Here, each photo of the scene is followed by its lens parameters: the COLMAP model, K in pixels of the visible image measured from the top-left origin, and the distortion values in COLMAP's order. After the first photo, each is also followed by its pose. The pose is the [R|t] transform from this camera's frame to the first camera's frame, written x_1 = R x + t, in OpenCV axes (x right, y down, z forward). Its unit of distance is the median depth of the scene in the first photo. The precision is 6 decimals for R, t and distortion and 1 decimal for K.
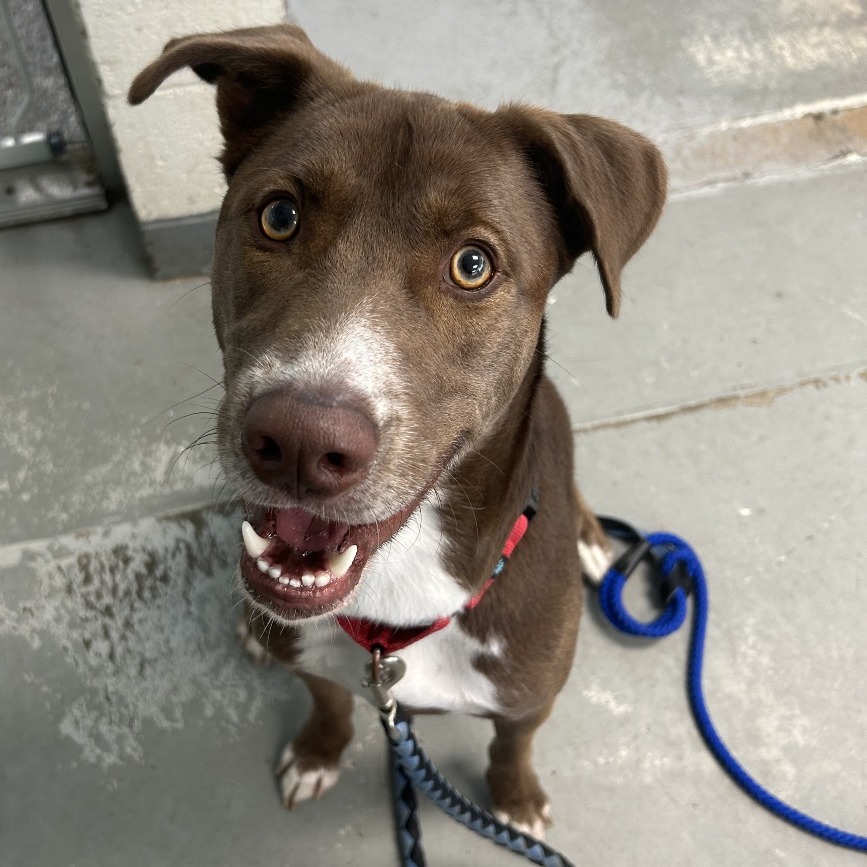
lens RADIAL K [[1020.2, 0, 433.4], [0, 1020.2, 406.8], [0, 0, 1]] dist [-0.001957, -0.018818]
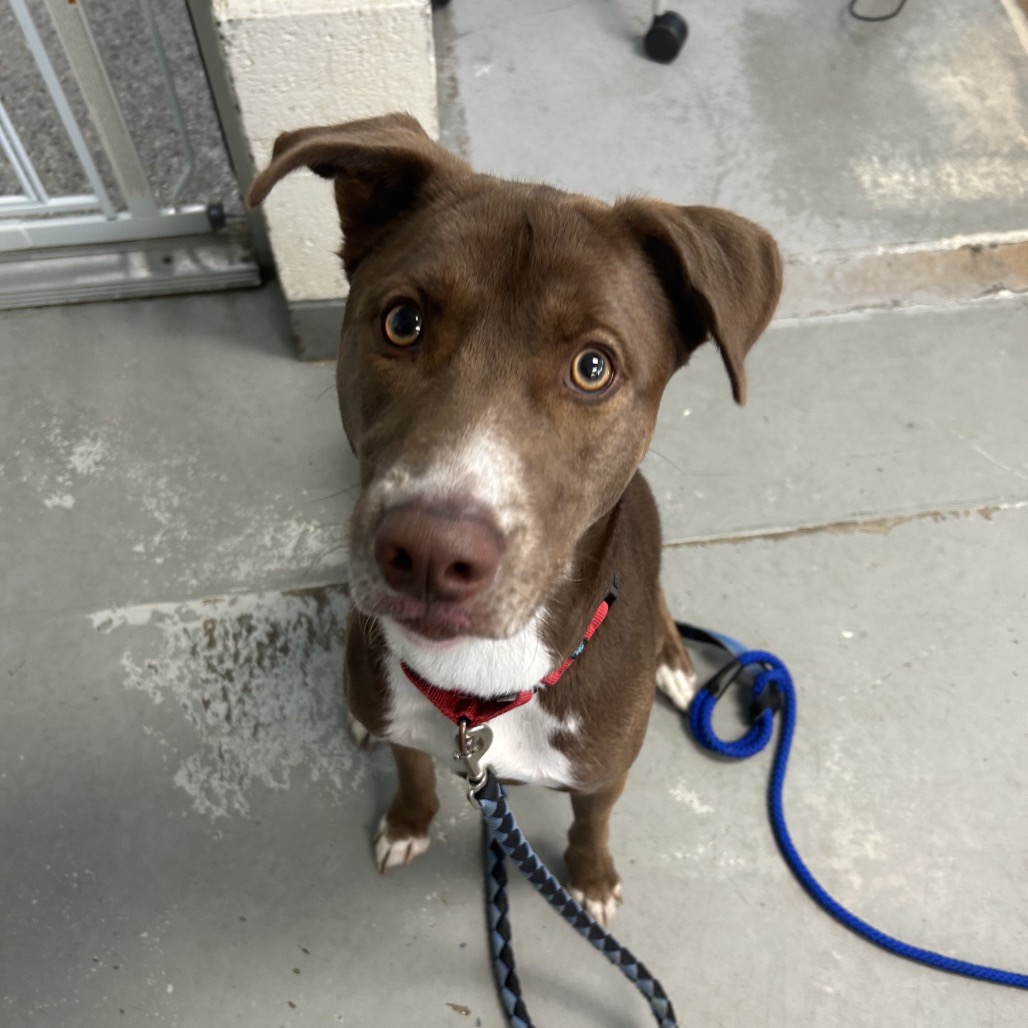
lens RADIAL K [[1209.6, 0, 513.9], [0, 1209.6, 482.3], [0, 0, 1]] dist [-0.001957, -0.018818]
pose [[0.993236, 0.086091, -0.077912, 0.049279], [-0.088429, 0.995715, -0.027063, 0.012247], [0.075249, 0.033770, 0.996593, -0.213540]]
